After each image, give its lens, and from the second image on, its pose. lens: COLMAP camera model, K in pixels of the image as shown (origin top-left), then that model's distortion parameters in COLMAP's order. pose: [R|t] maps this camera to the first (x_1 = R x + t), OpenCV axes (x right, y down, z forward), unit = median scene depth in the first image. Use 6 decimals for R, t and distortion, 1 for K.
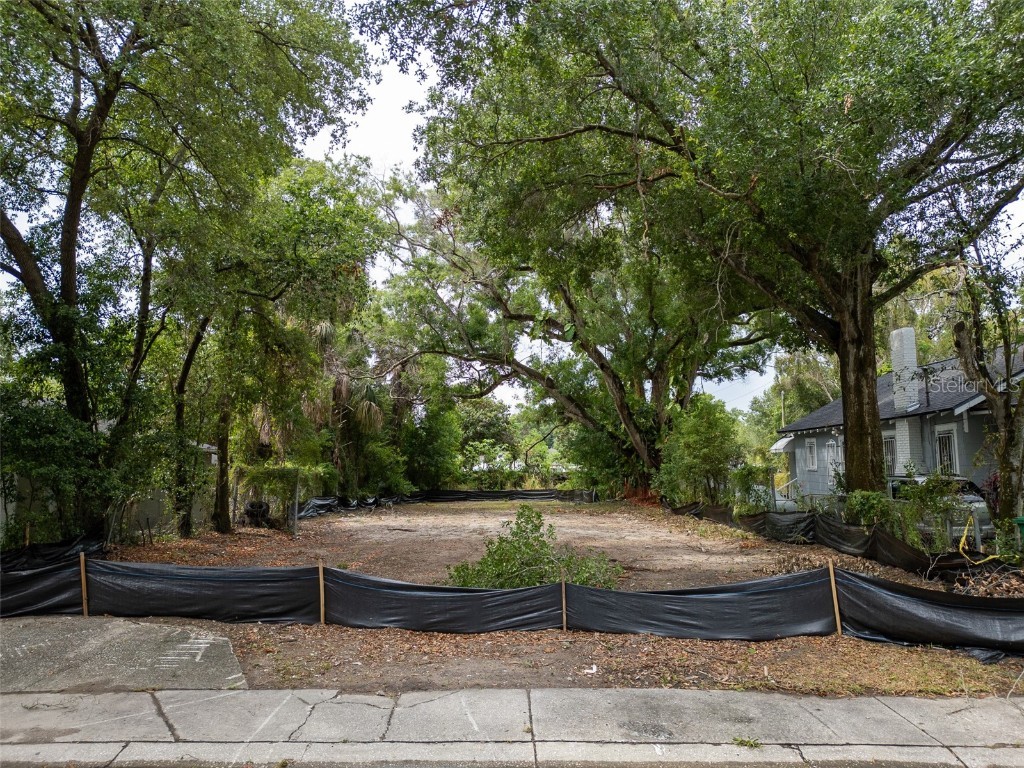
lens RADIAL K [[729.5, 0, 512.4], [0, 729.5, 386.4], [0, 0, 1]] dist [0.070076, -0.059980]
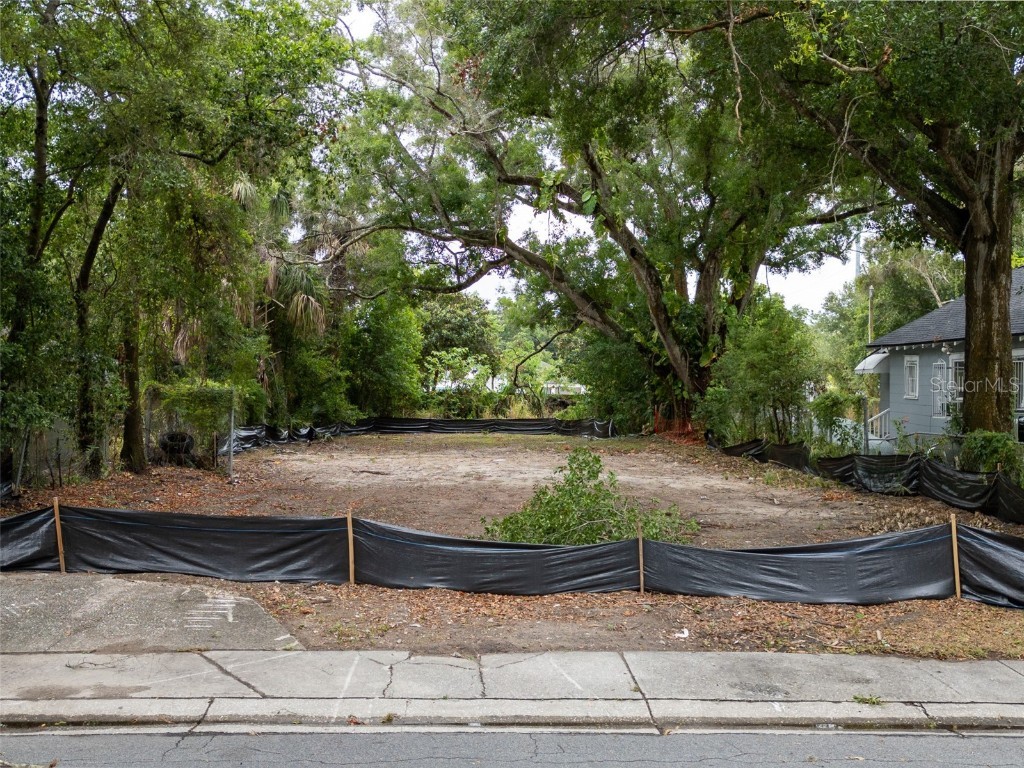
lens RADIAL K [[1060.2, 0, 512.0], [0, 1060.2, 384.0], [0, 0, 1]] dist [0.114703, -0.210151]
pose [[0.999145, 0.013298, 0.039155, -0.071624], [-0.017557, 0.993718, 0.110528, -0.024716], [-0.037439, -0.111121, 0.993101, -0.110931]]
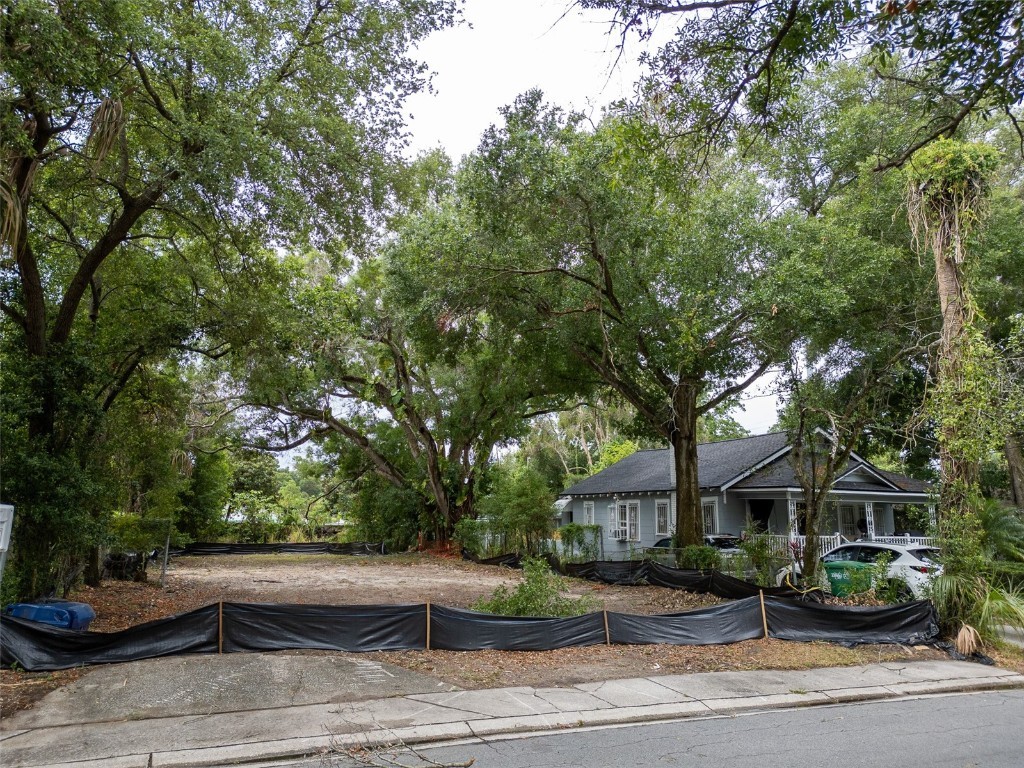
lens RADIAL K [[715.9, 0, 512.0], [0, 715.9, 384.0], [0, 0, 1]] dist [0.071589, -0.059306]
pose [[0.914263, 0.095748, 0.393645, -0.376346], [-0.065474, 0.993818, -0.089663, -0.017218], [-0.399796, 0.056202, 0.914879, -0.126499]]
